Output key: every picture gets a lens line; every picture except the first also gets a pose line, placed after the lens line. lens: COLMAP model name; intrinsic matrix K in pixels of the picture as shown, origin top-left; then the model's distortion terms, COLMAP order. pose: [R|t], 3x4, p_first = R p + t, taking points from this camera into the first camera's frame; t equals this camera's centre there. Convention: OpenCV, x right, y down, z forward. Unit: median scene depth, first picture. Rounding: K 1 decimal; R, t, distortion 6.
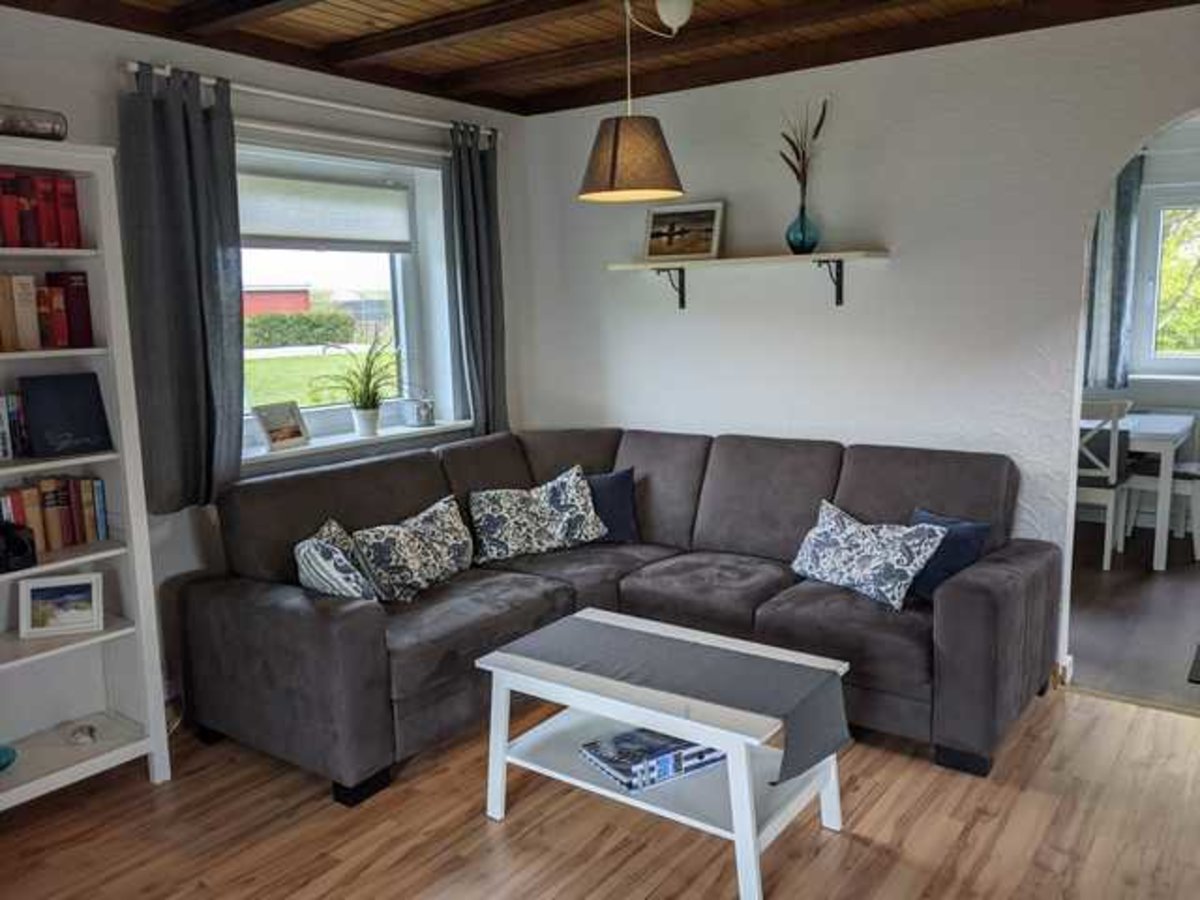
lens RADIAL K [[927.9, 0, 603.7], [0, 927.9, 443.2], [0, 0, 1]] dist [0.076324, -0.123622]
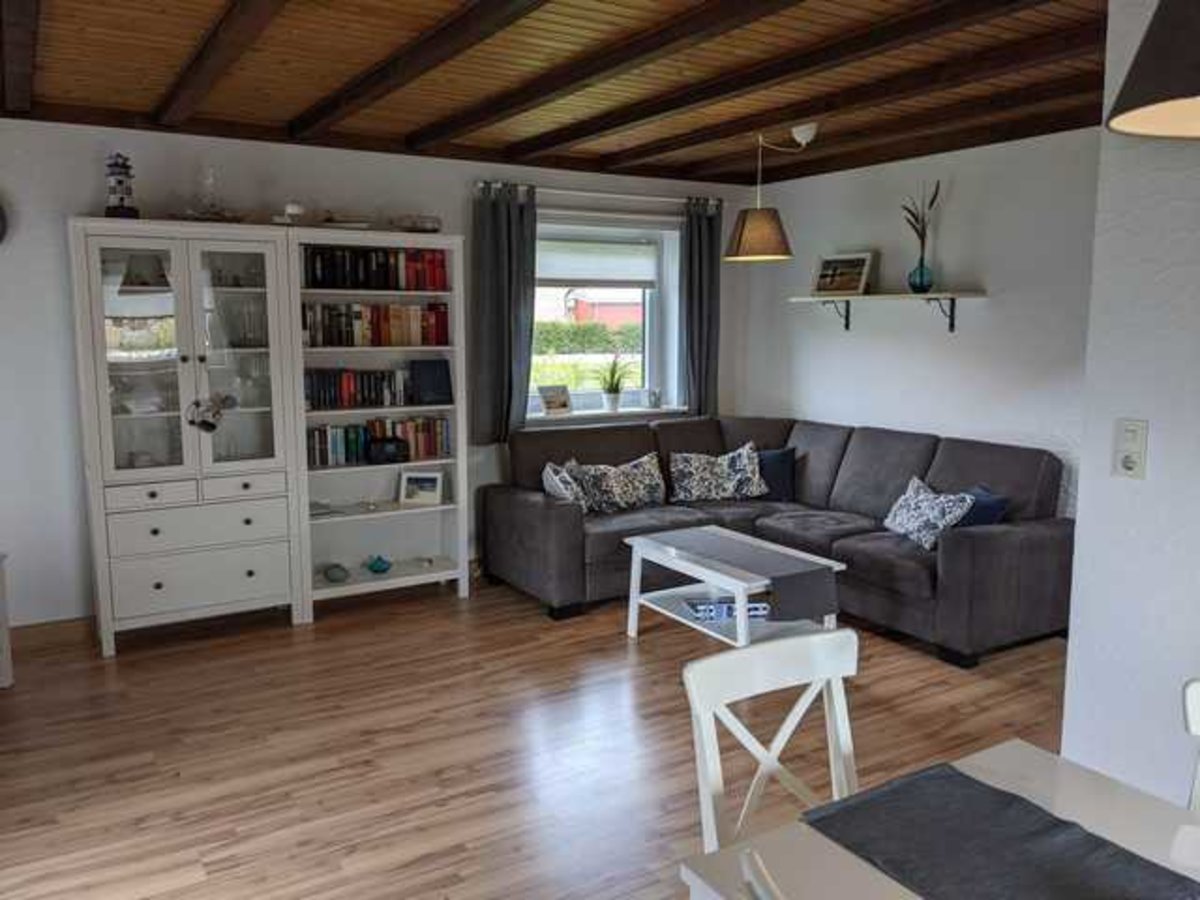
lens RADIAL K [[927.9, 0, 603.7], [0, 927.9, 443.2], [0, 0, 1]] dist [0.076324, -0.123622]
pose [[0.923406, 0.072327, -0.376948, 0.329996], [-0.077048, 0.997024, 0.002560, 0.044495], [0.376011, 0.026679, 0.926231, -0.419720]]
